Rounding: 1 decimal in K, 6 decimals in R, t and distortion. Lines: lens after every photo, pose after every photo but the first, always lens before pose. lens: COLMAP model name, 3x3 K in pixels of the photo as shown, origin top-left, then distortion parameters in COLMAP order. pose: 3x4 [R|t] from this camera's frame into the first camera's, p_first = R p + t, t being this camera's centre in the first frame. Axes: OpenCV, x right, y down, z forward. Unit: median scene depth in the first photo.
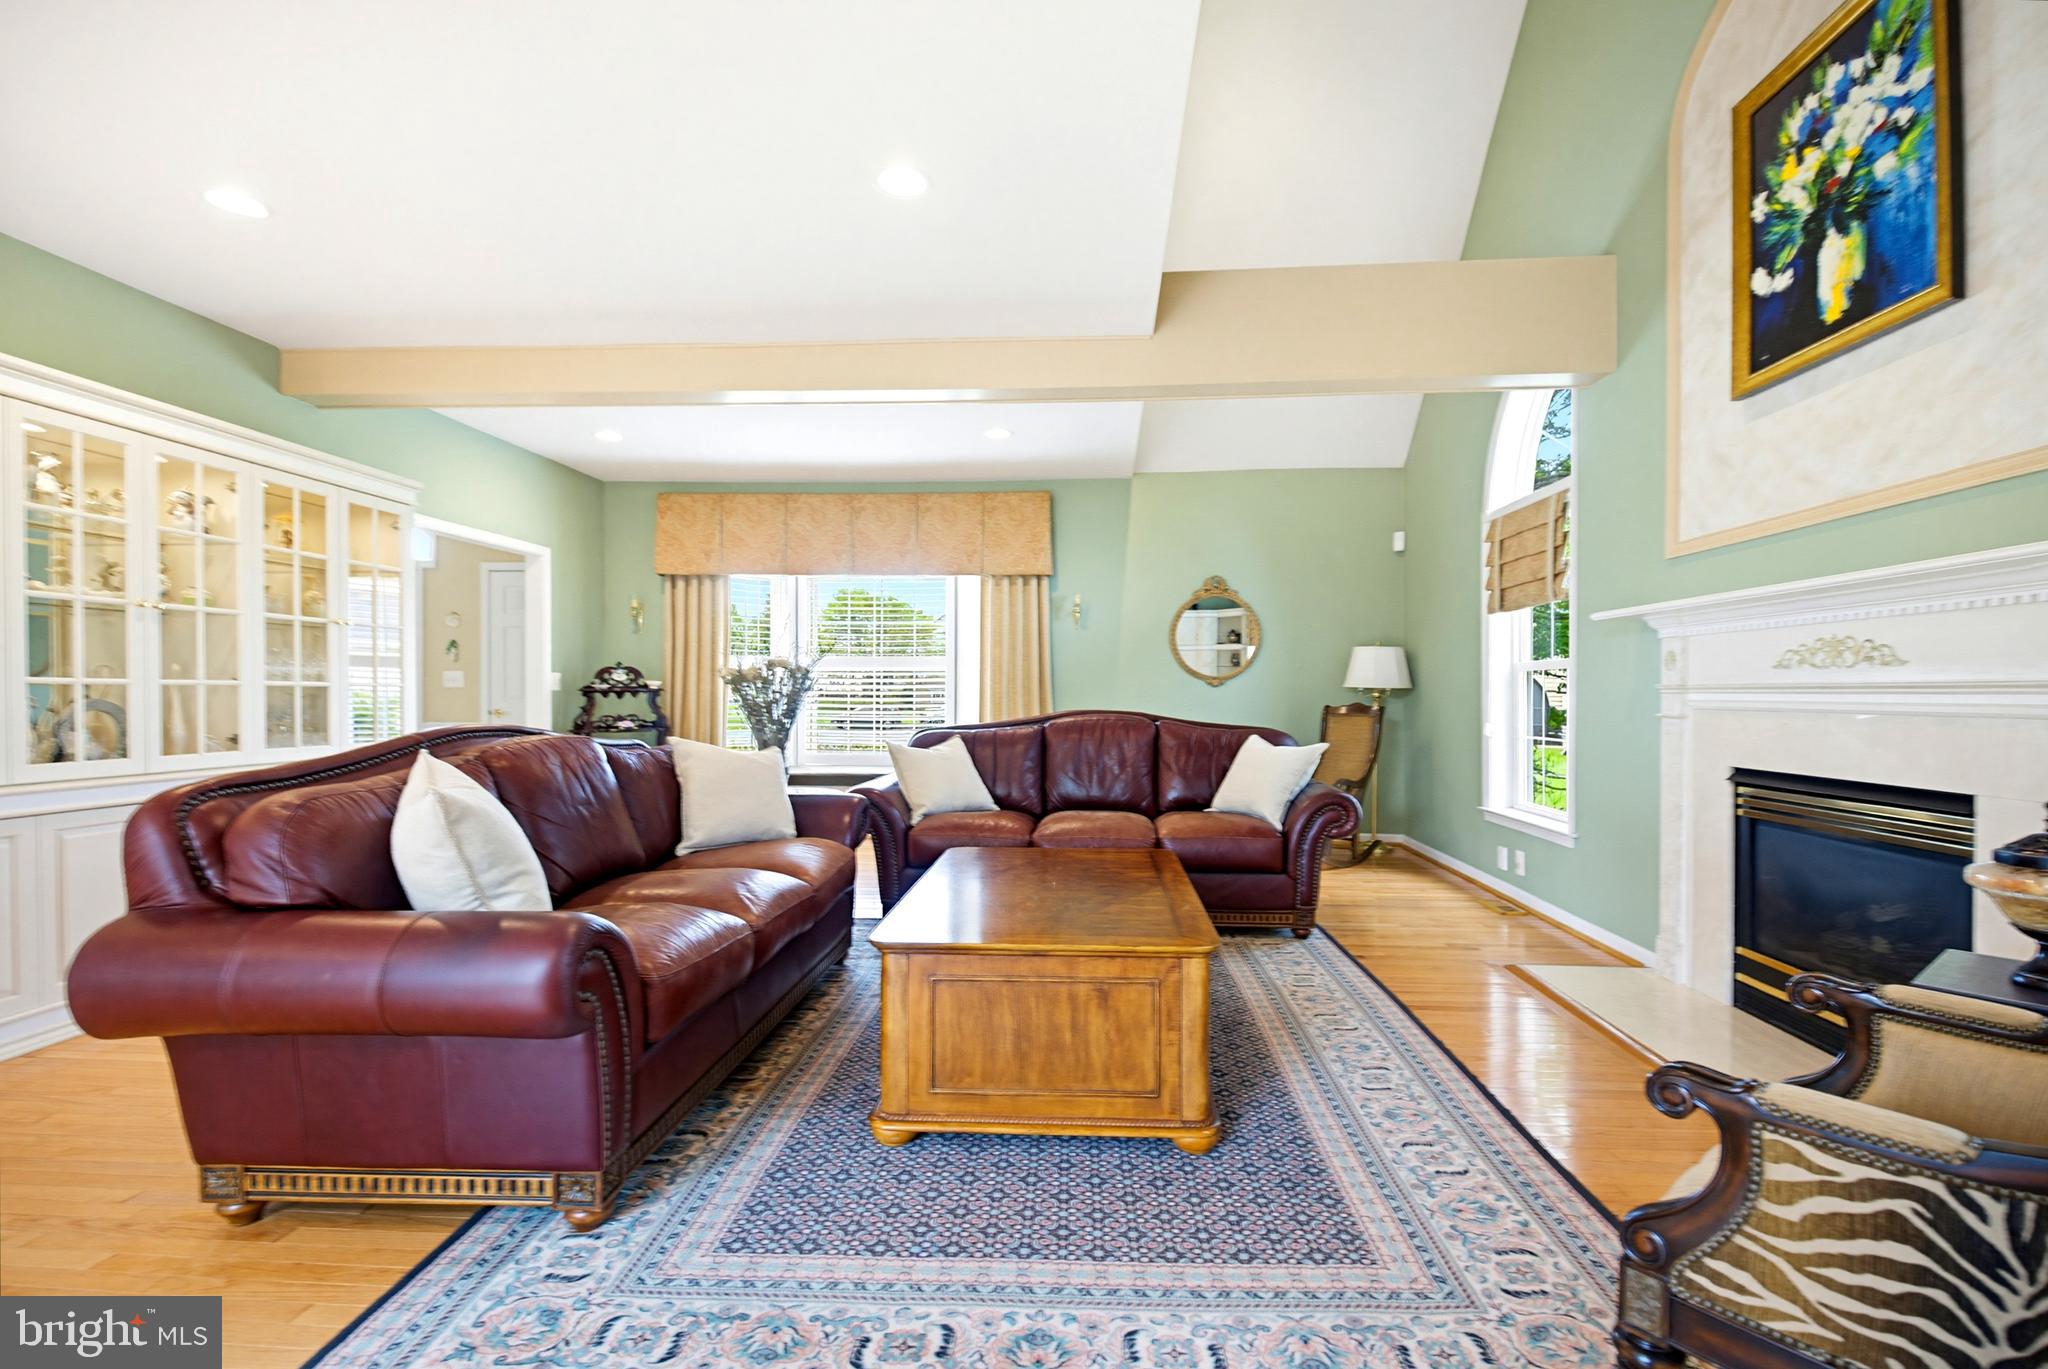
lens RADIAL K [[911.1, 0, 1034.5], [0, 911.1, 694.8], [0, 0, 1]] dist [0.025604, -0.014259]
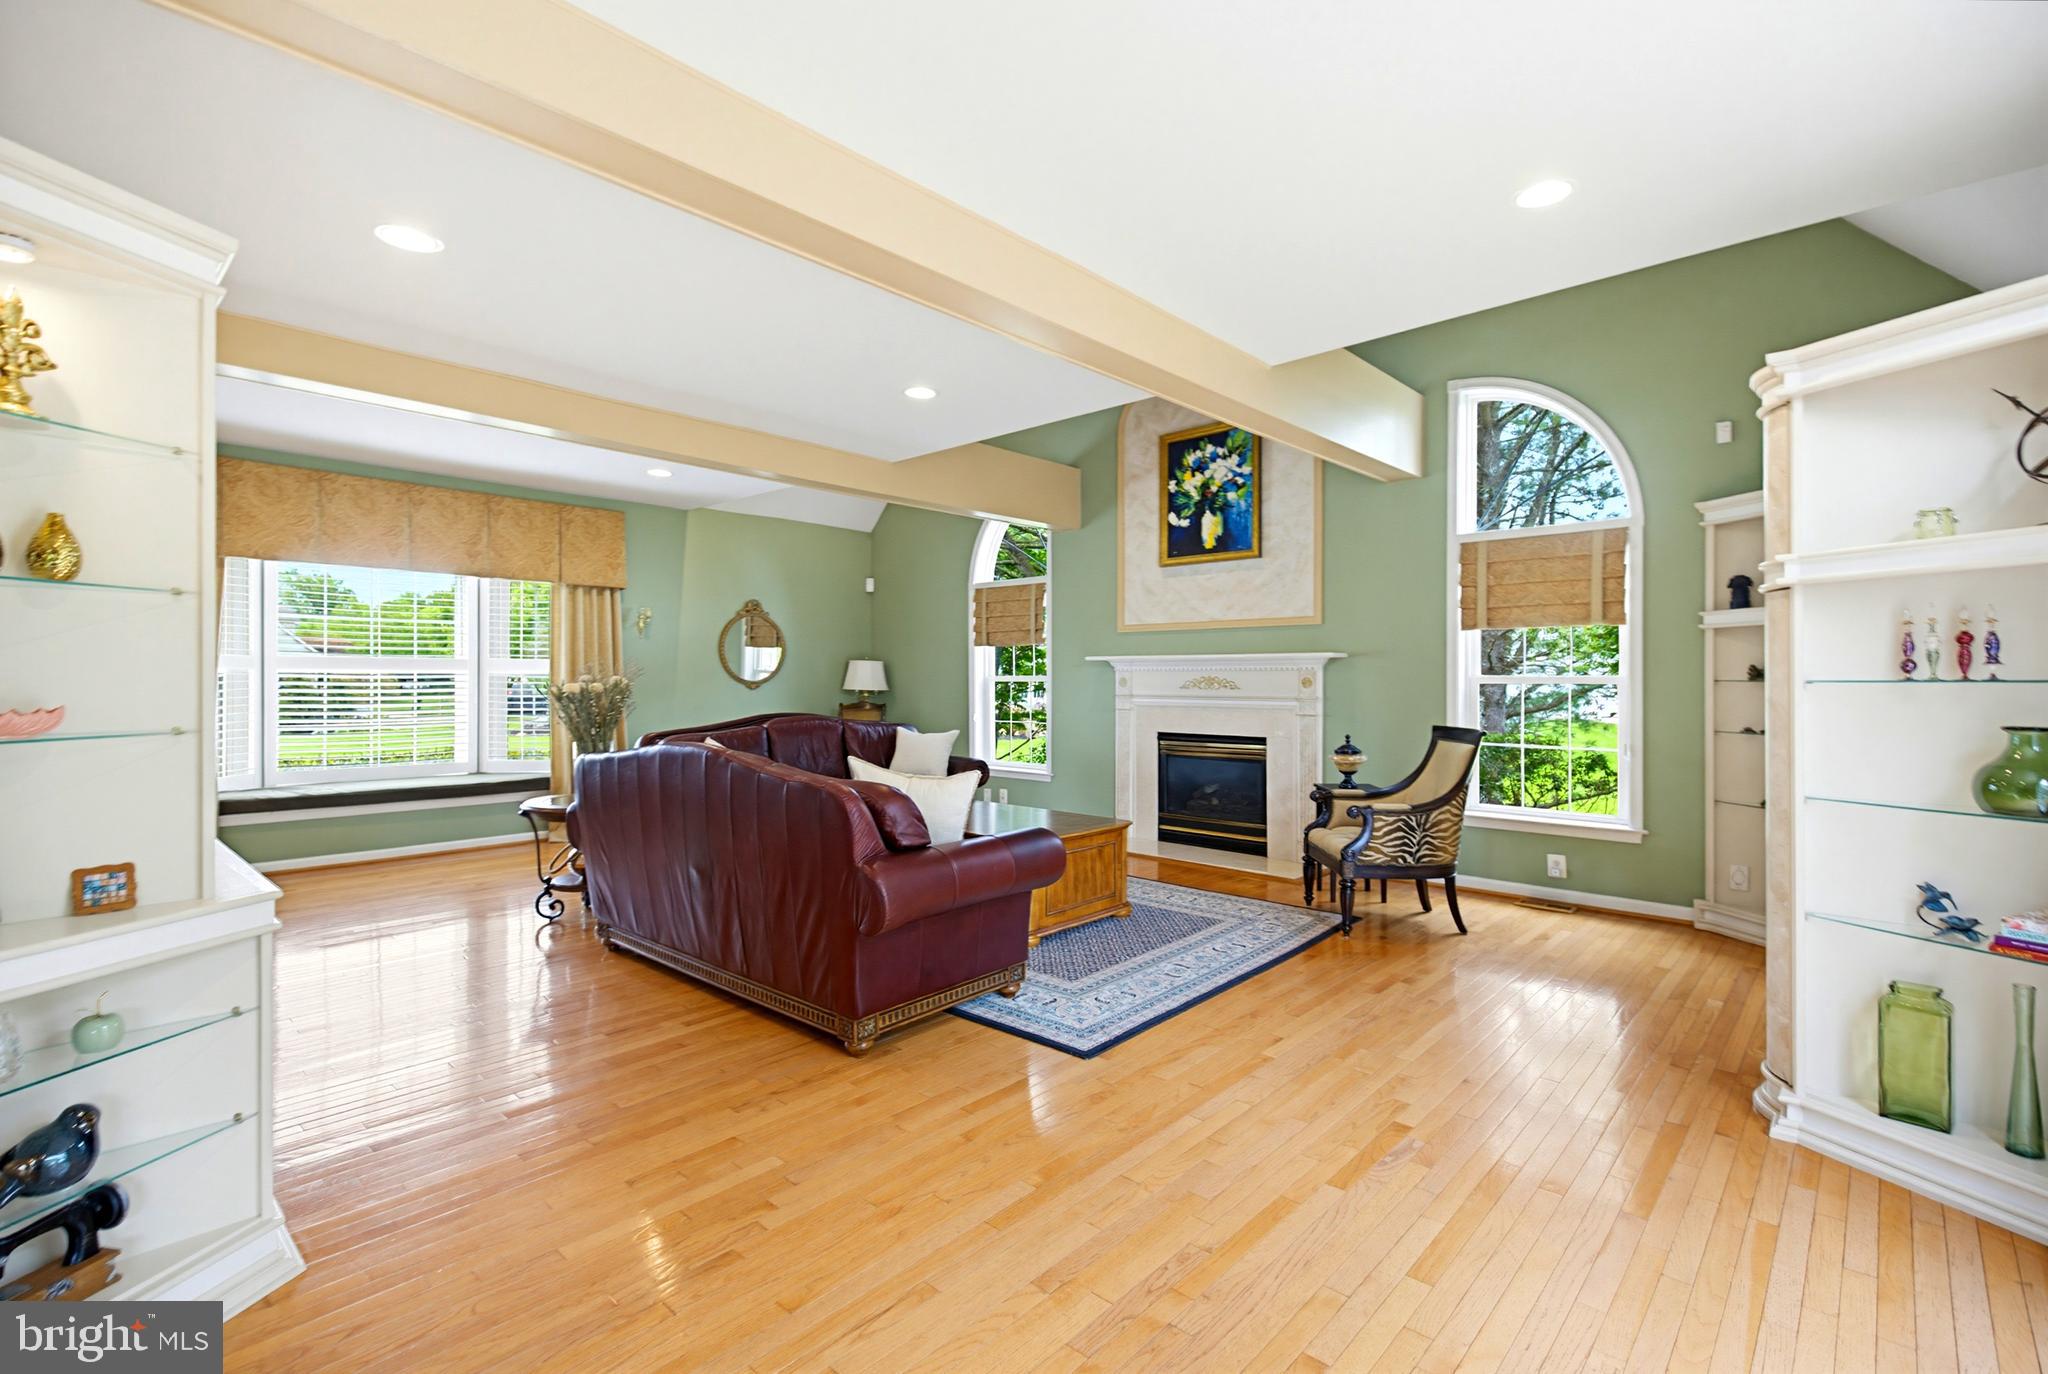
lens RADIAL K [[924.8, 0, 991.3], [0, 924.8, 673.3], [0, 0, 1]] dist [0.025187, 0.000071]
pose [[0.647708, 0.004353, 0.761876, -1.337557], [0.000576, 0.999981, -0.006203, -0.054873], [-0.761888, 0.004456, 0.647693, -0.151577]]
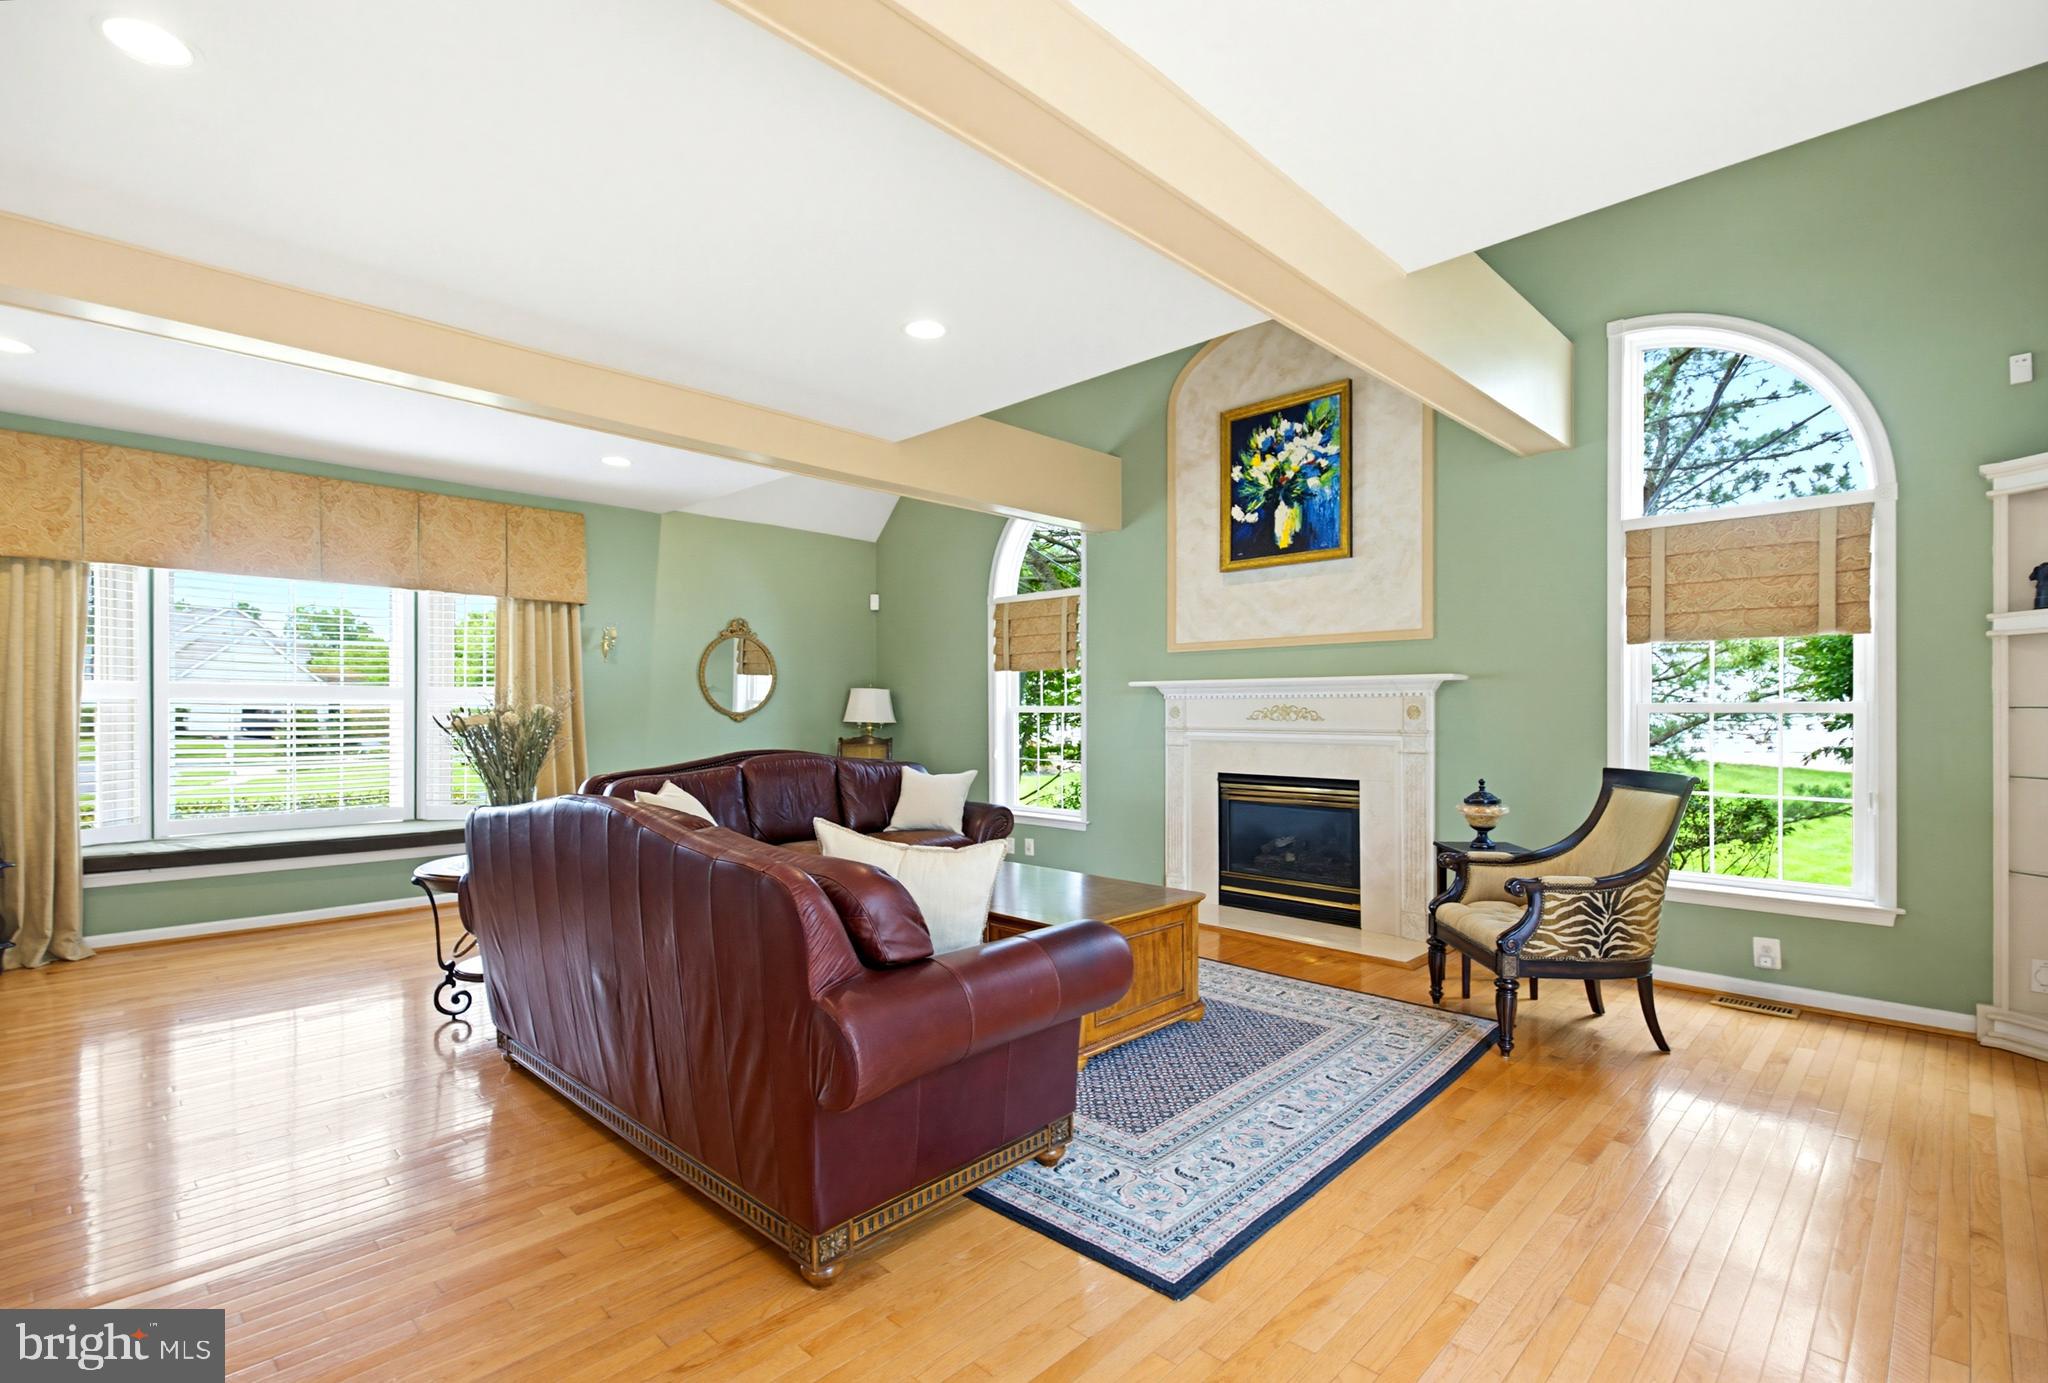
lens RADIAL K [[946.7, 0, 984.2], [0, 946.7, 706.5], [0, 0, 1]] dist [0.019591, -0.000451]
pose [[0.668663, 0.003372, 0.743558, -1.057470], [0.001999, 0.999978, -0.006332, -0.047035], [-0.743563, 0.005720, 0.668641, 0.102205]]
